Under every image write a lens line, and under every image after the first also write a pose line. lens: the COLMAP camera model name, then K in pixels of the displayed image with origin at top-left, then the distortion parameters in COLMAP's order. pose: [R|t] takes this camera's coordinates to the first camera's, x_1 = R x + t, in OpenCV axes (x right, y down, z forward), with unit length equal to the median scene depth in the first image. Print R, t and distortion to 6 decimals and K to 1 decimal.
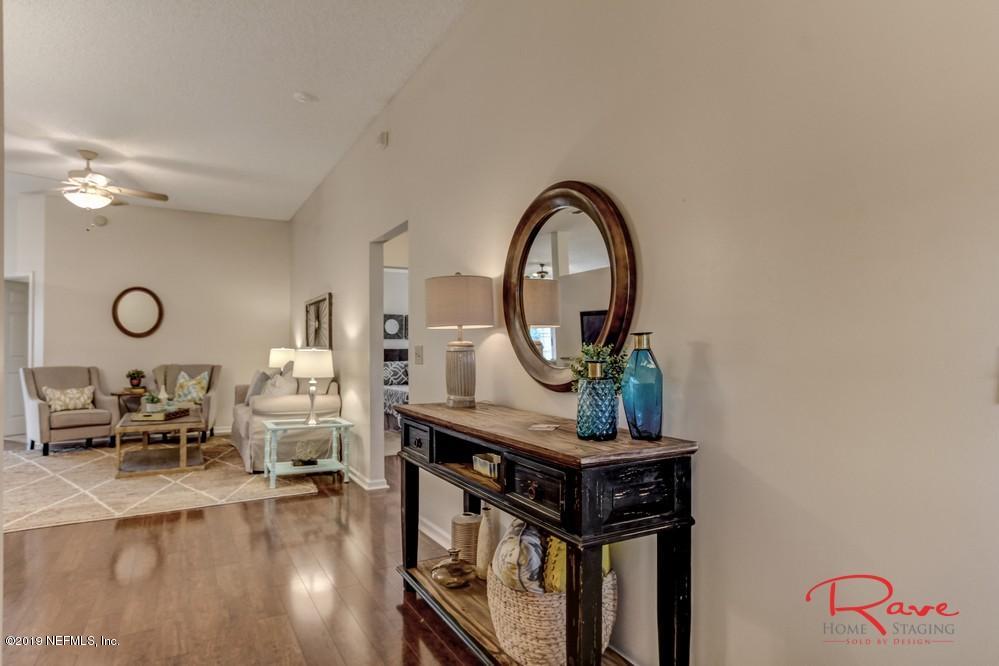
lens RADIAL K [[546.2, 0, 510.7], [0, 546.2, 347.0], [0, 0, 1]] dist [-0.020067, 0.001071]
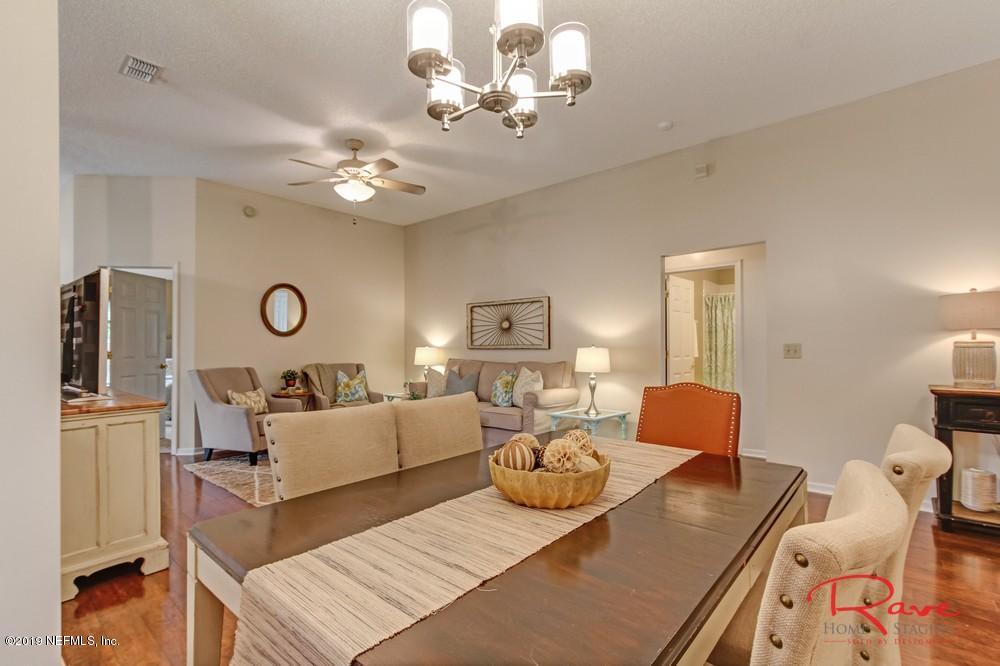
lens RADIAL K [[462.2, 0, 494.6], [0, 462.2, 346.0], [0, 0, 1]] dist [-0.008191, 0.006092]
pose [[0.954179, -0.006319, 0.299168, -0.628988], [0.005294, 0.999977, 0.004235, -0.002629], [-0.299188, -0.002457, 0.954191, 0.112045]]
